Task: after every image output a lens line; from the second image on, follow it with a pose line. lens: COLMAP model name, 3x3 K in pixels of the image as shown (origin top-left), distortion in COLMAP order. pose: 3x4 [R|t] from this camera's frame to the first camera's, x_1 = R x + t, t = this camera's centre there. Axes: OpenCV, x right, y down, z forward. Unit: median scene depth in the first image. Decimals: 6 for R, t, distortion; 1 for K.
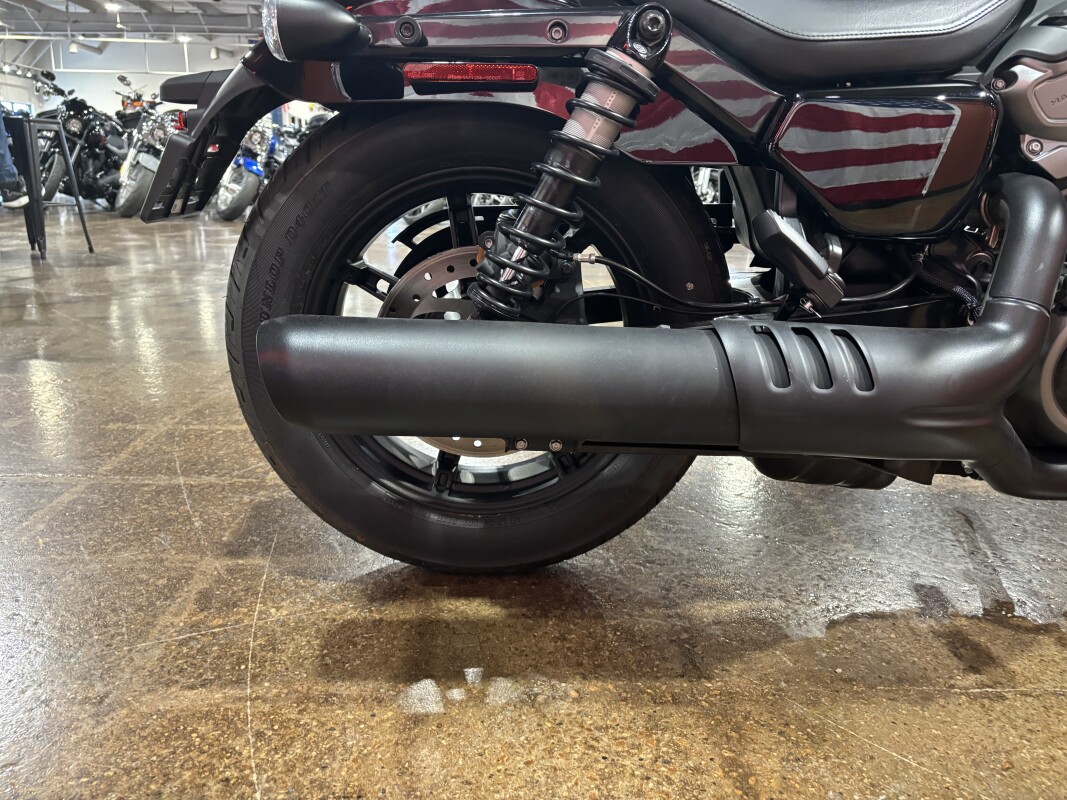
lens RADIAL K [[816.0, 0, 523.3], [0, 816.0, 388.9], [0, 0, 1]] dist [0.054987, -0.066387]
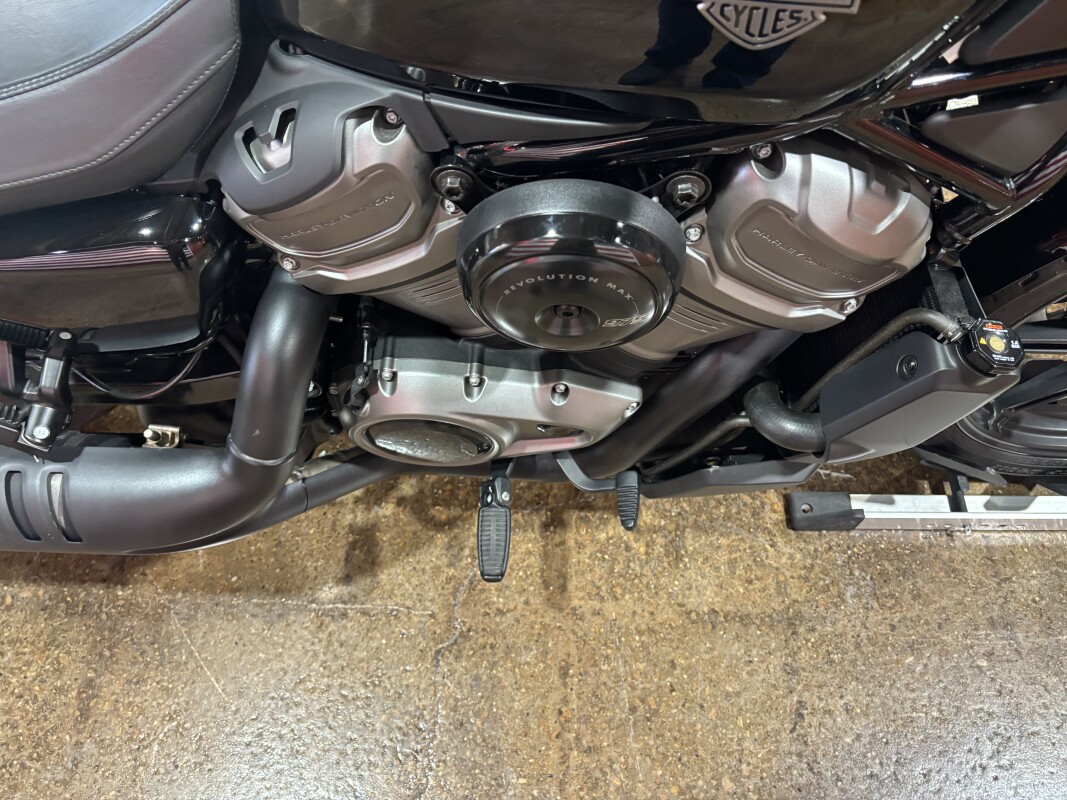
lens RADIAL K [[816.0, 0, 541.3], [0, 816.0, 394.7], [0, 0, 1]] dist [0.054987, -0.066387]
pose [[0.998264, 0.052216, -0.027239, 0.902339], [-0.016096, 0.686795, 0.726673, -0.792821], [0.056651, -0.724973, 0.686443, 0.389325]]
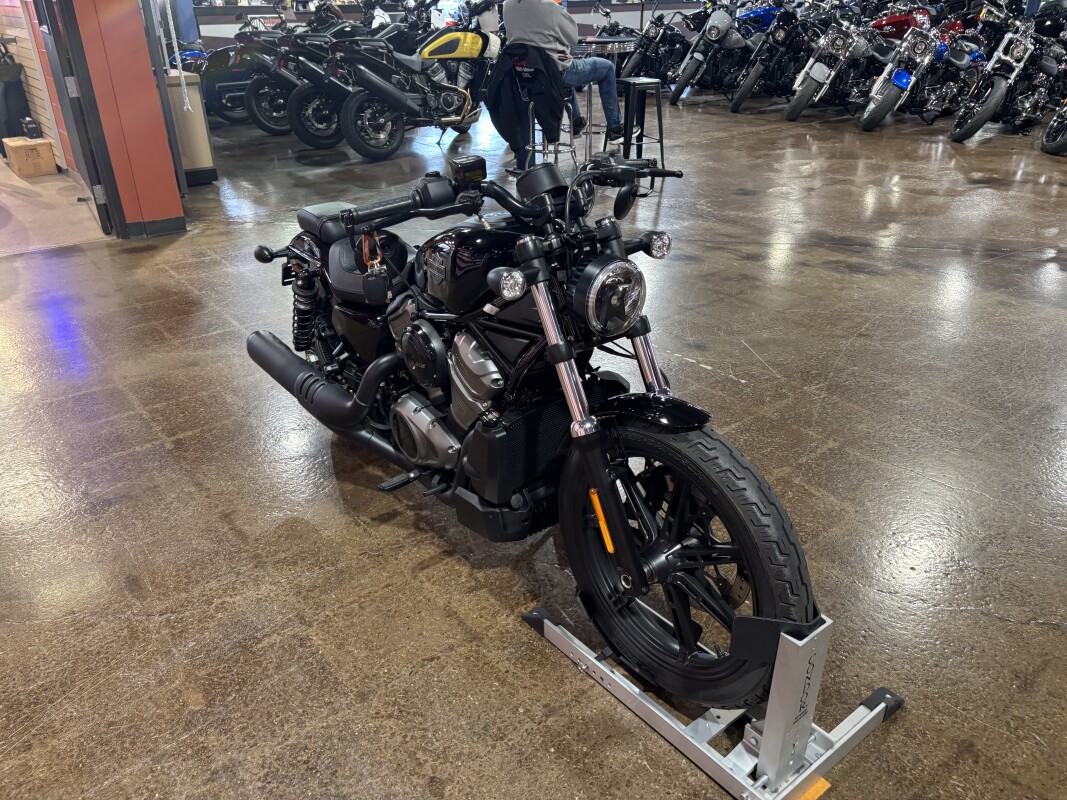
lens RADIAL K [[816.0, 0, 540.1], [0, 816.0, 398.1], [0, 0, 1]] dist [0.054987, -0.066387]
pose [[0.586043, 0.342130, -0.734507, 2.848314], [-0.194114, 0.939369, 0.282675, -0.944637], [0.786685, -0.023082, 0.616923, -0.230154]]
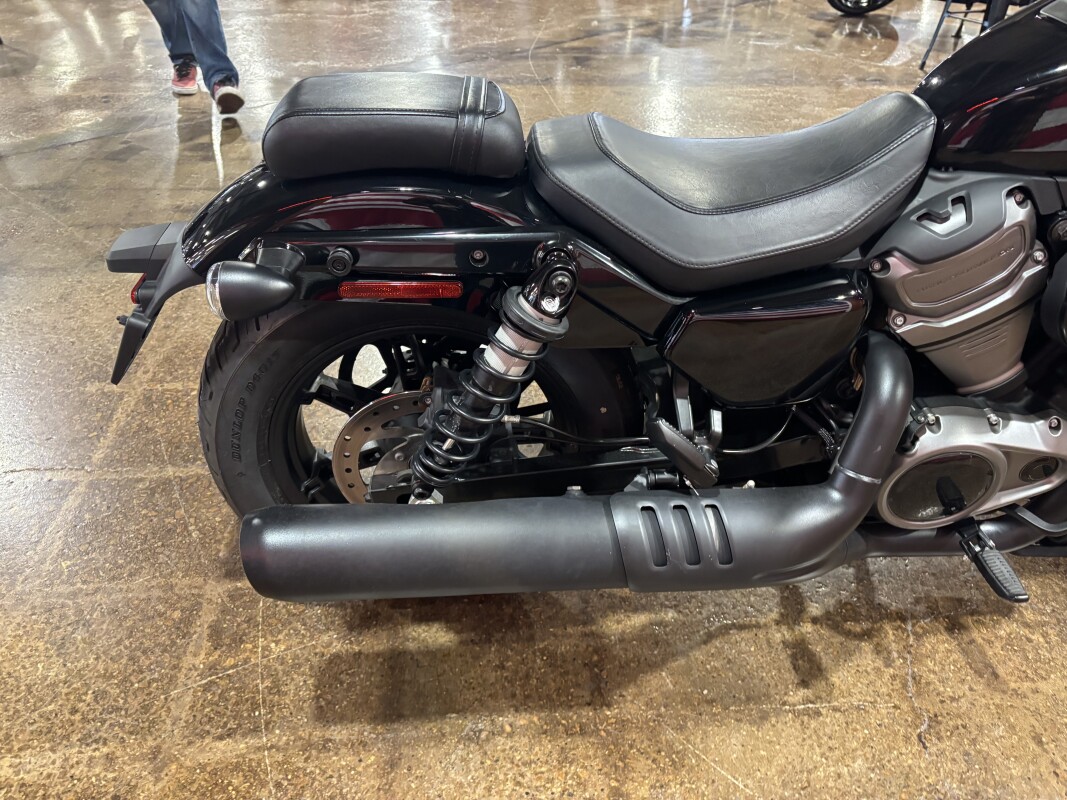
lens RADIAL K [[816.0, 0, 535.8], [0, 816.0, 399.3], [0, 0, 1]] dist [0.054987, -0.066387]
pose [[0.998525, -0.029598, 0.045510, 0.060918], [0.011977, 0.937759, 0.347081, -0.602497], [-0.052950, -0.346024, 0.936730, -0.084925]]
